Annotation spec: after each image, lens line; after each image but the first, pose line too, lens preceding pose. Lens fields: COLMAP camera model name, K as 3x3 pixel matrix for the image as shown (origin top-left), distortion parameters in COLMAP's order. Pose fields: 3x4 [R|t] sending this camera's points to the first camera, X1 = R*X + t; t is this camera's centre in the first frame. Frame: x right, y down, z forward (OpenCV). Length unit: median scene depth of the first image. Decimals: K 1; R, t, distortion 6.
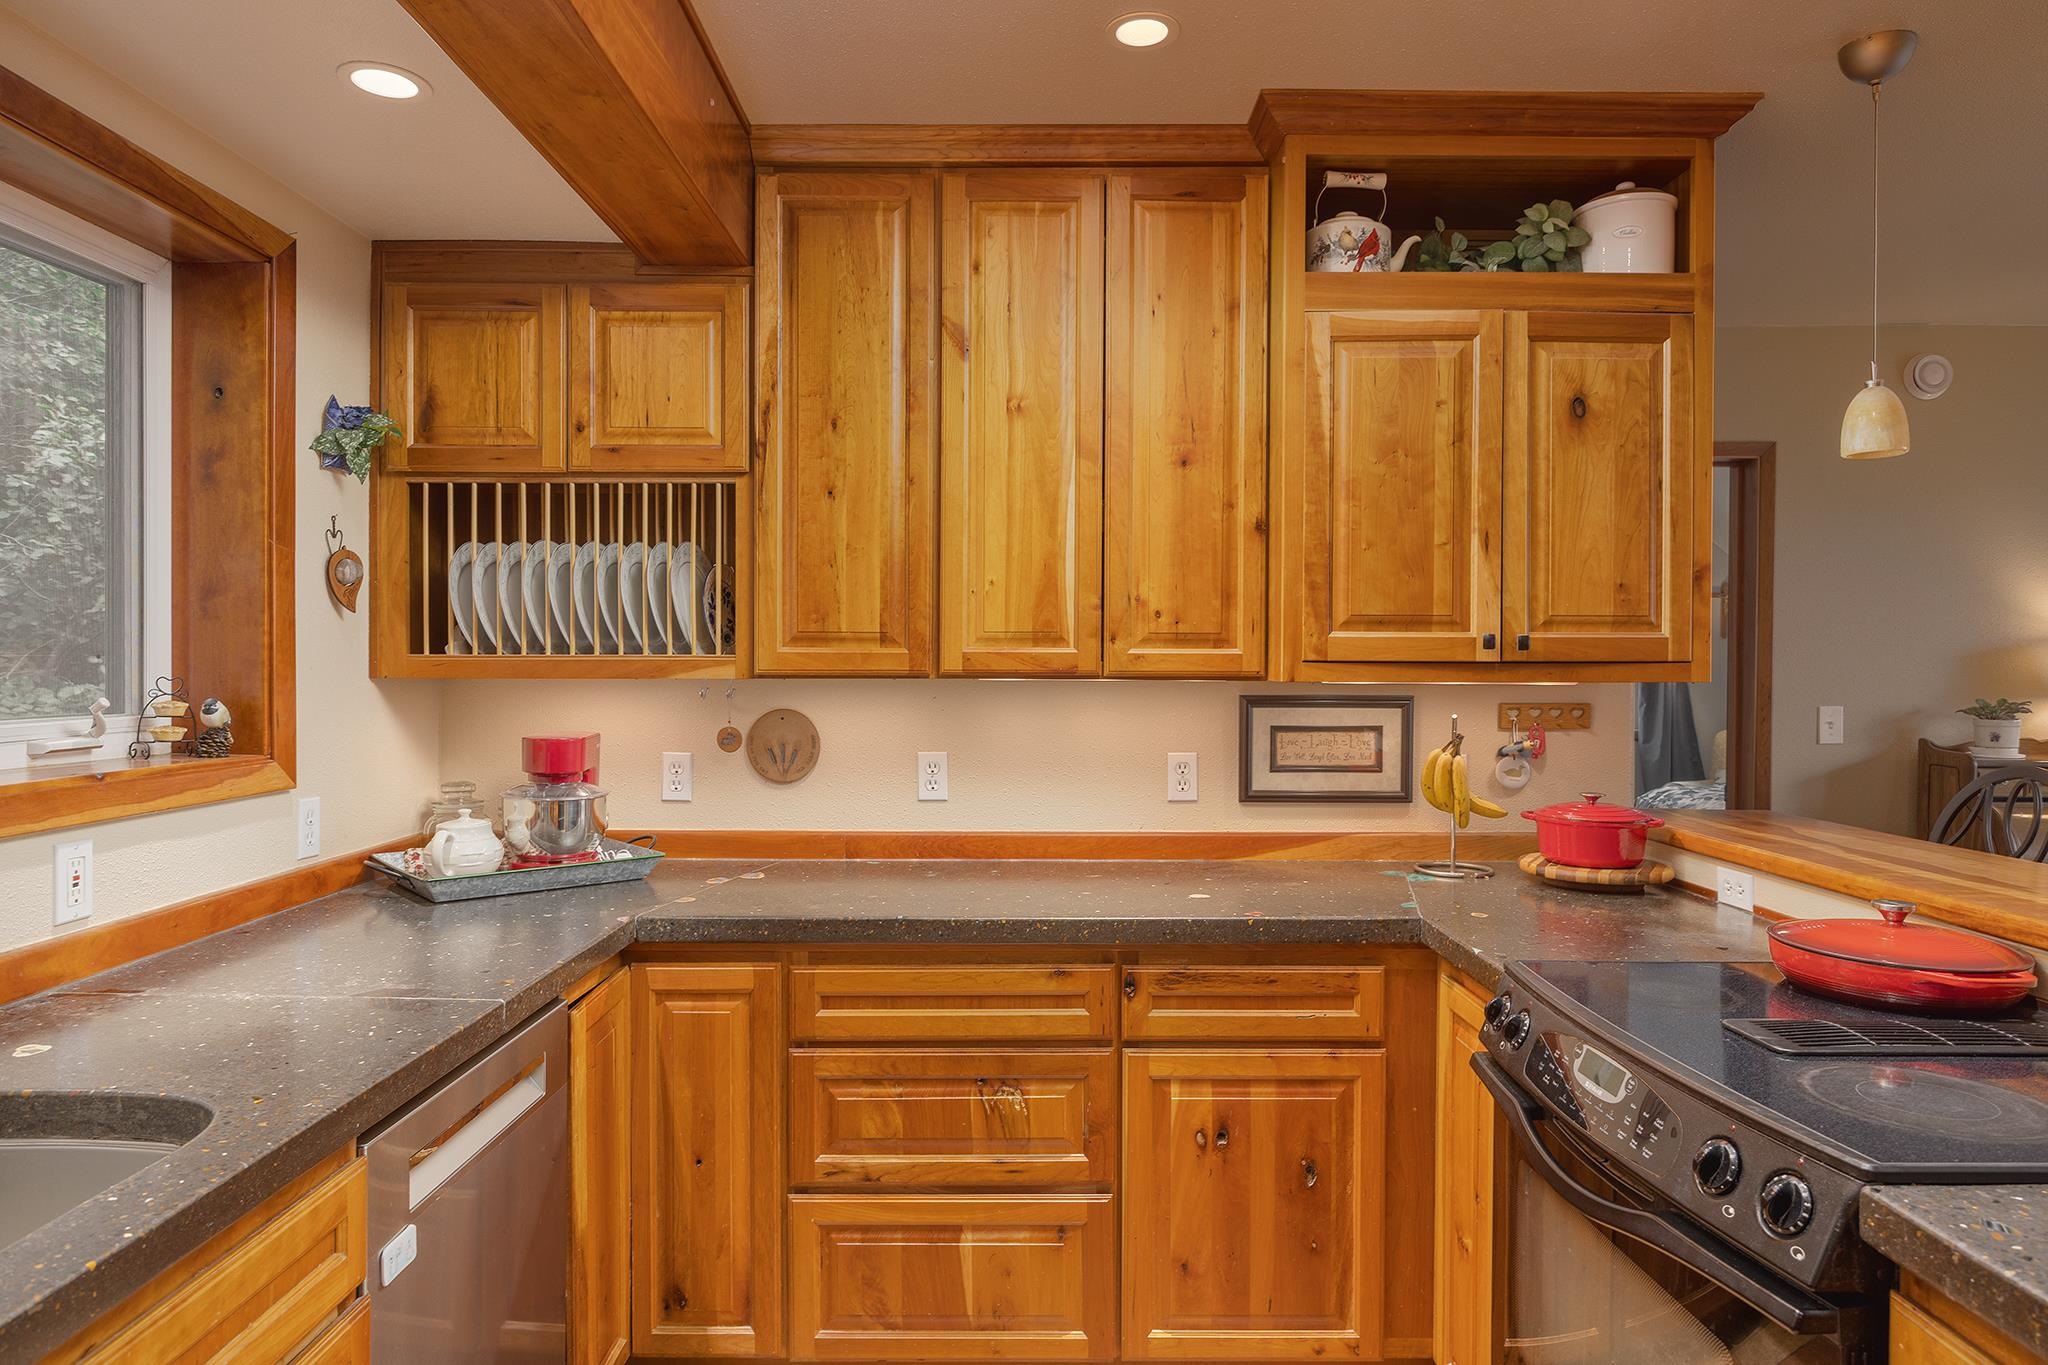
lens RADIAL K [[1254.9, 0, 1020.5], [0, 1254.9, 673.9], [0, 0, 1]] dist [-0.003957, 0.000524]
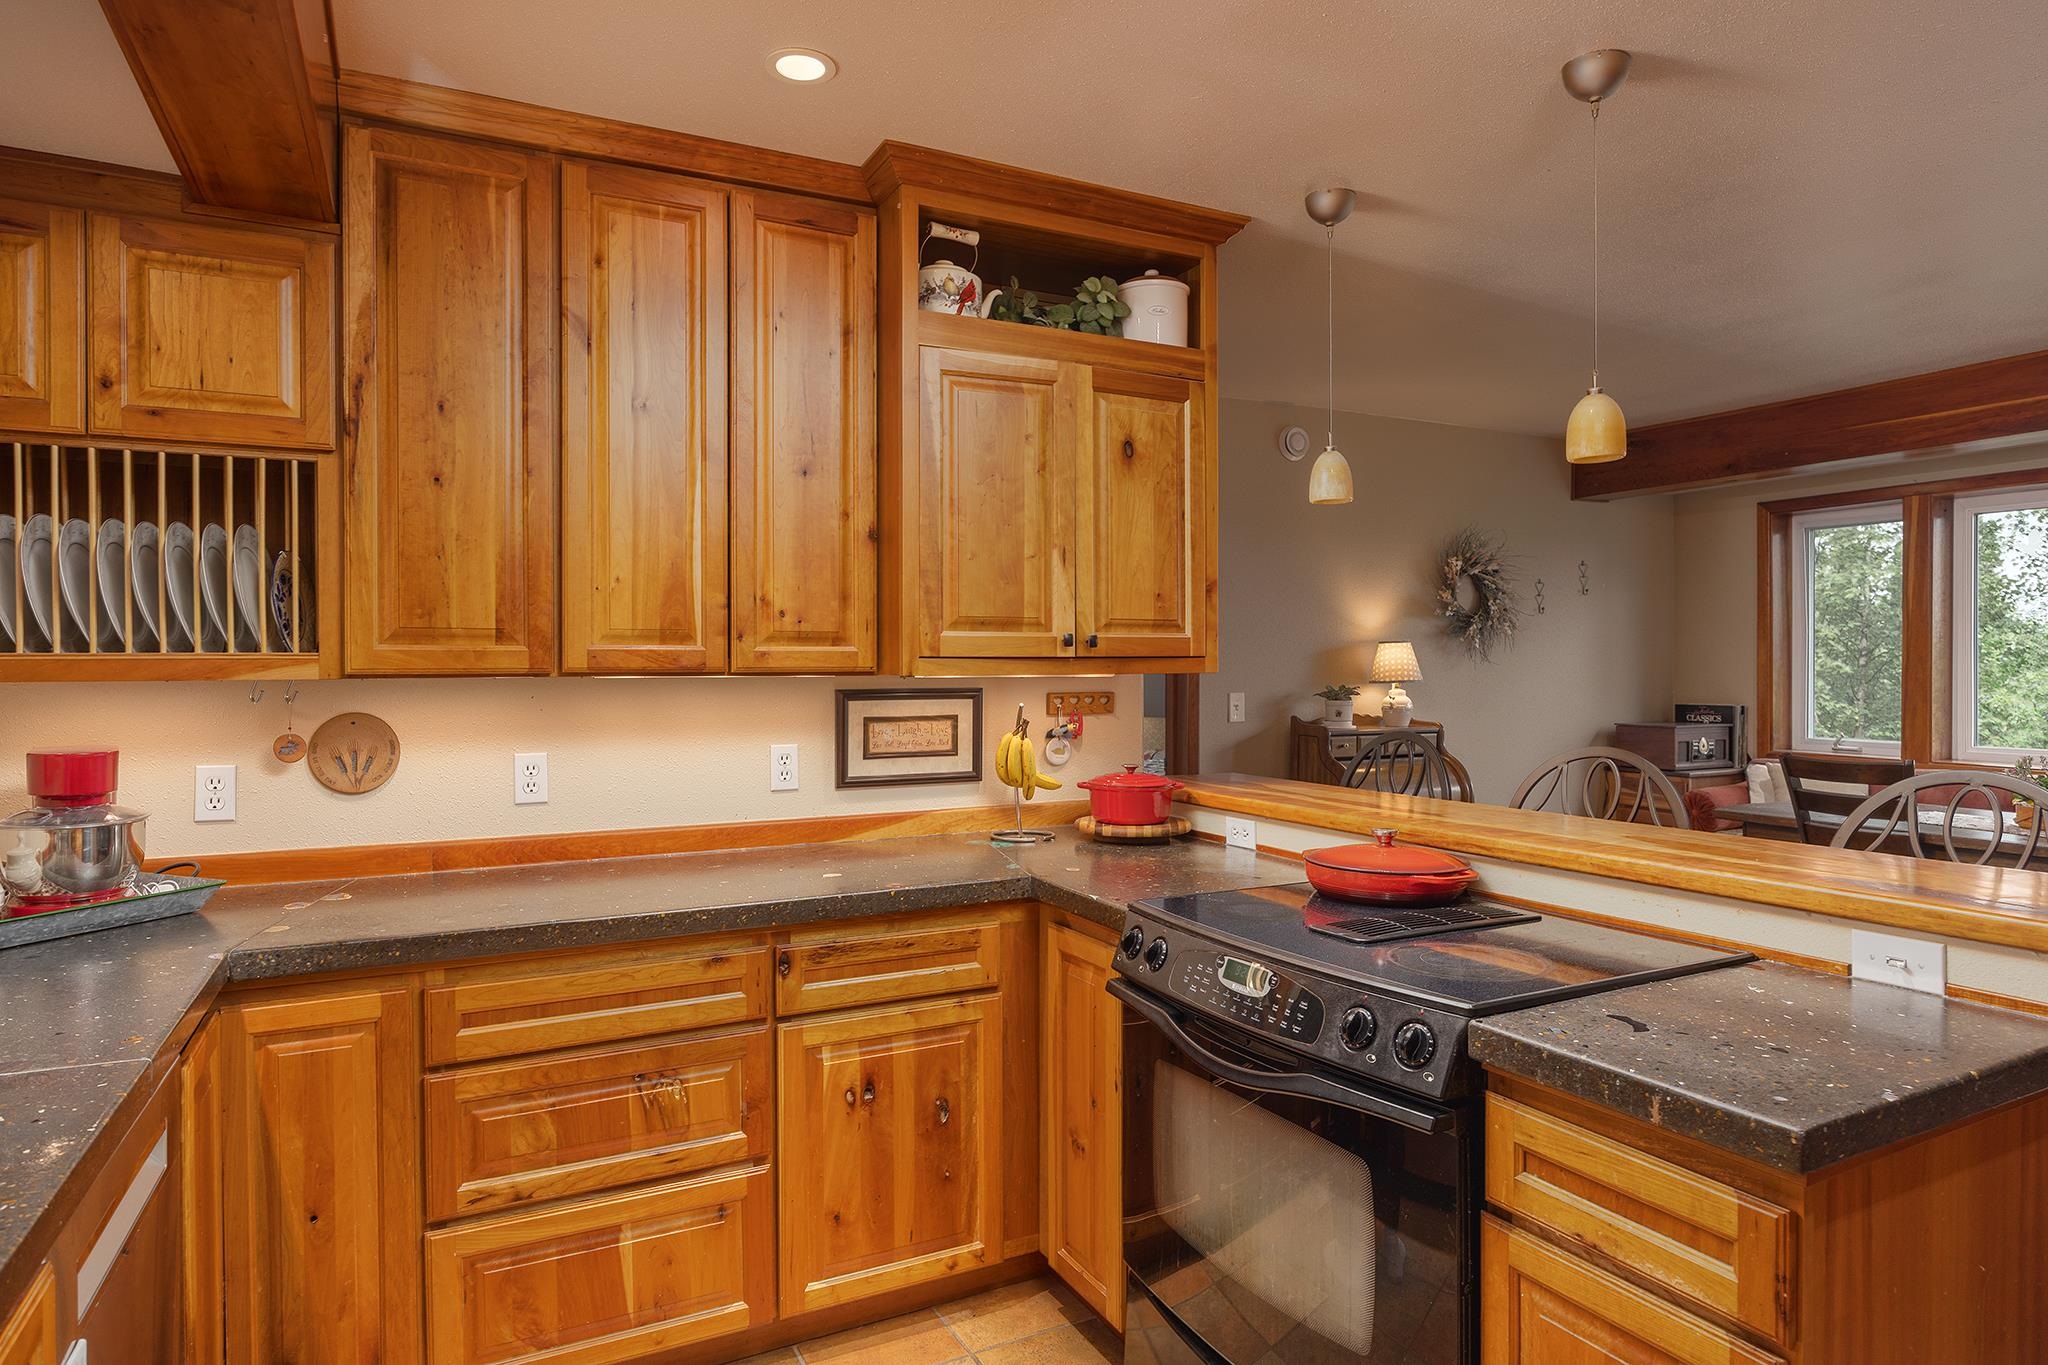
lens RADIAL K [[1190.0, 0, 1022.9], [0, 1190.0, 674.2], [0, 0, 1]] dist [-0.003135, -0.000664]
pose [[0.891221, -0.009769, 0.453464, -0.172878], [0.010192, 0.999947, 0.001512, 0.004293], [-0.453454, 0.003274, 0.891273, 0.012388]]
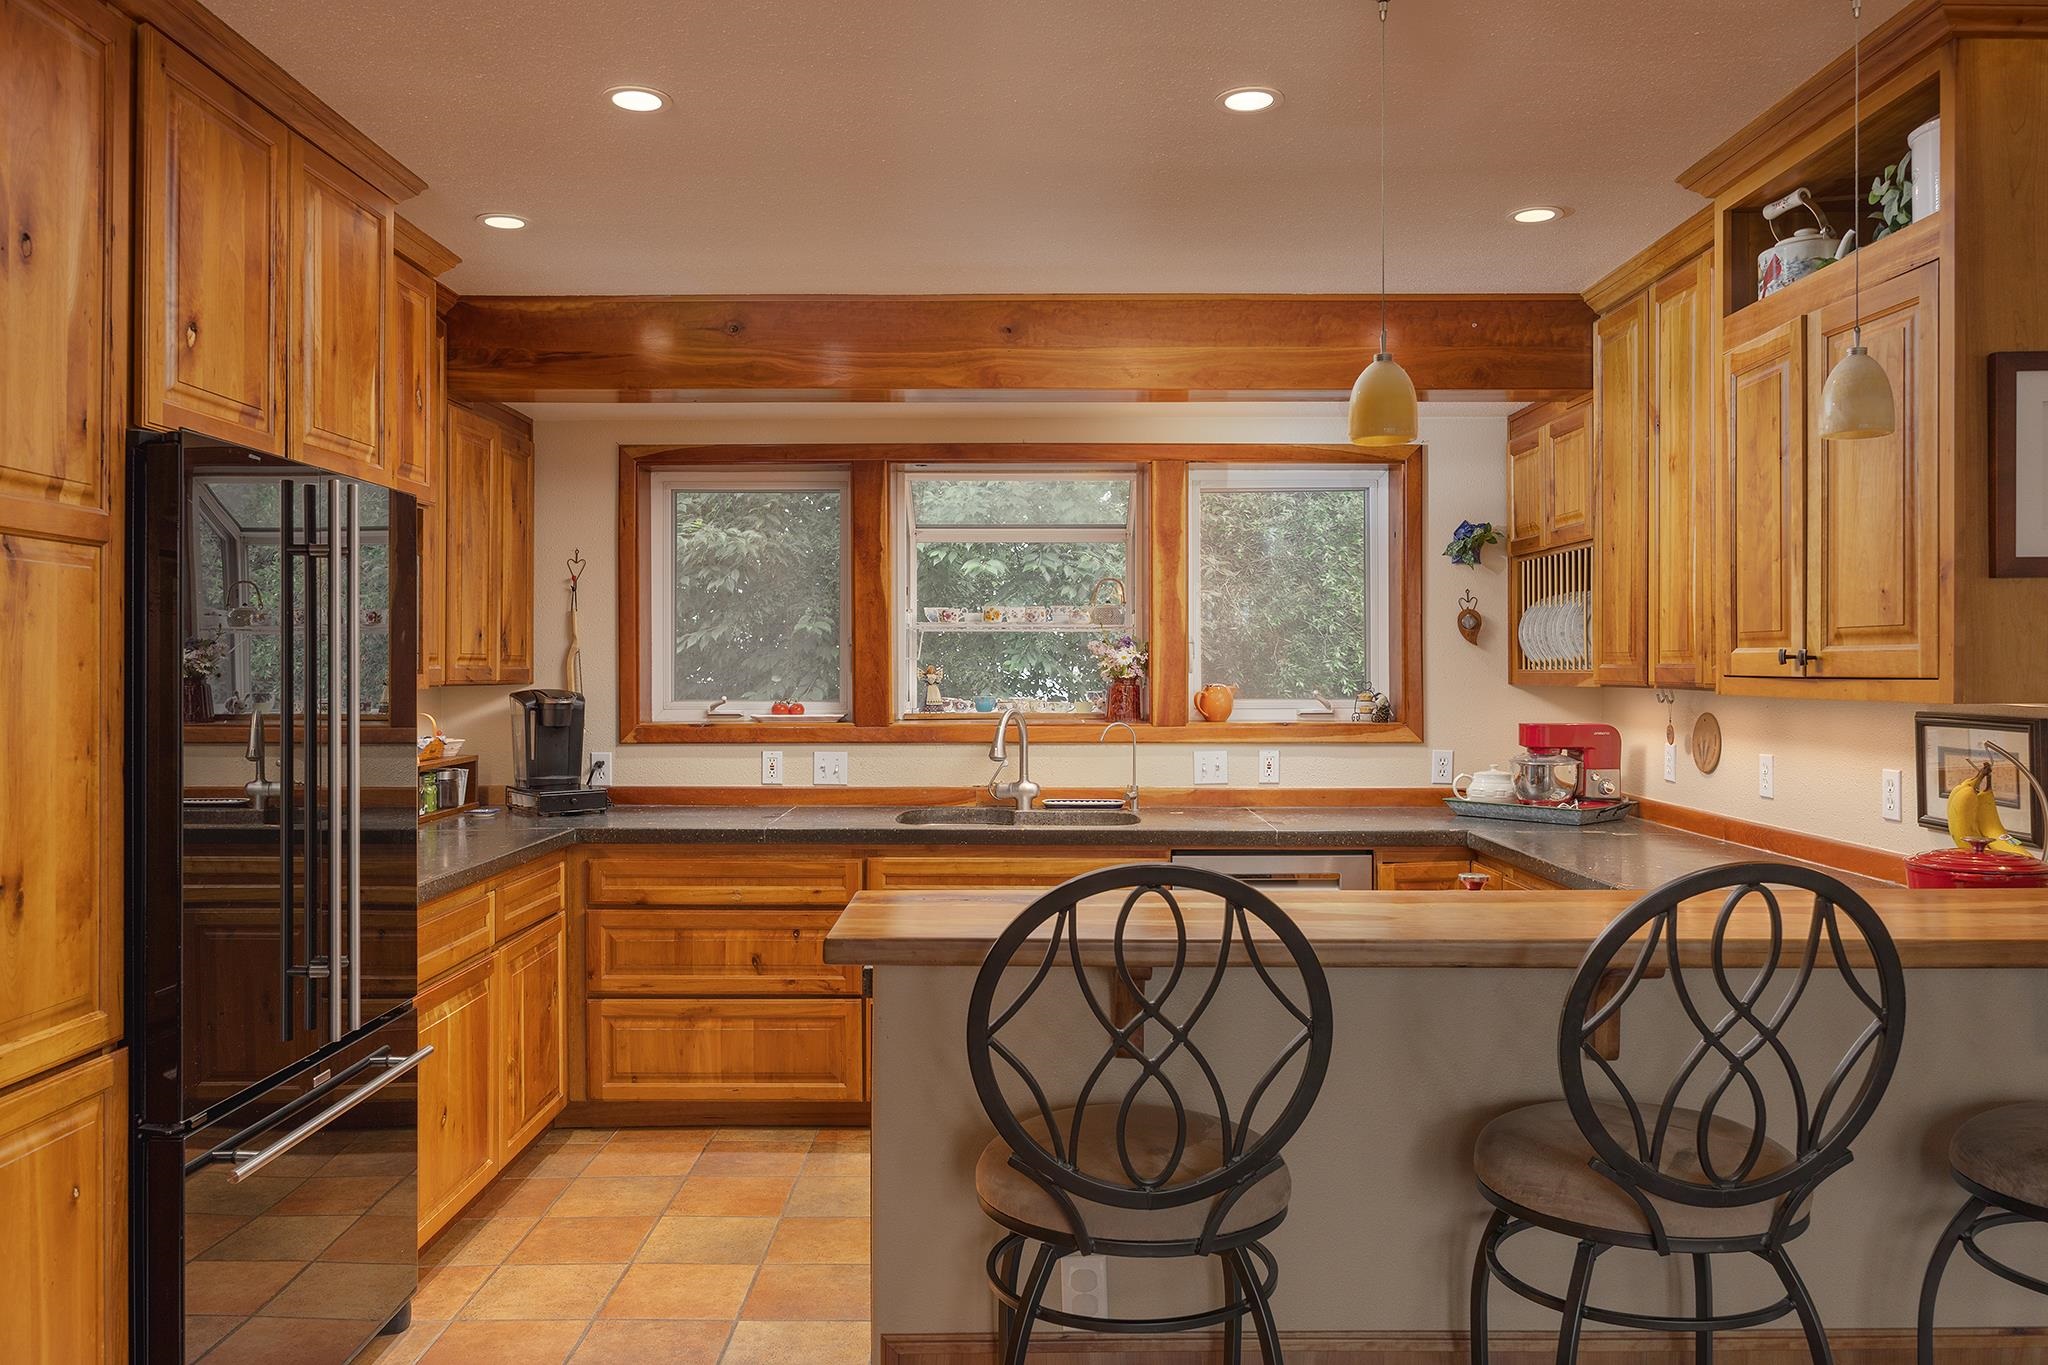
lens RADIAL K [[1504.4, 0, 1006.5], [0, 1504.4, 676.2], [0, 0, 1]] dist [-0.004894, -0.003292]
pose [[-0.012341, 0.004357, -0.999914, 1.523886], [-0.007745, 0.999960, 0.004453, -0.010610], [0.999894, 0.007800, -0.012307, 0.388478]]
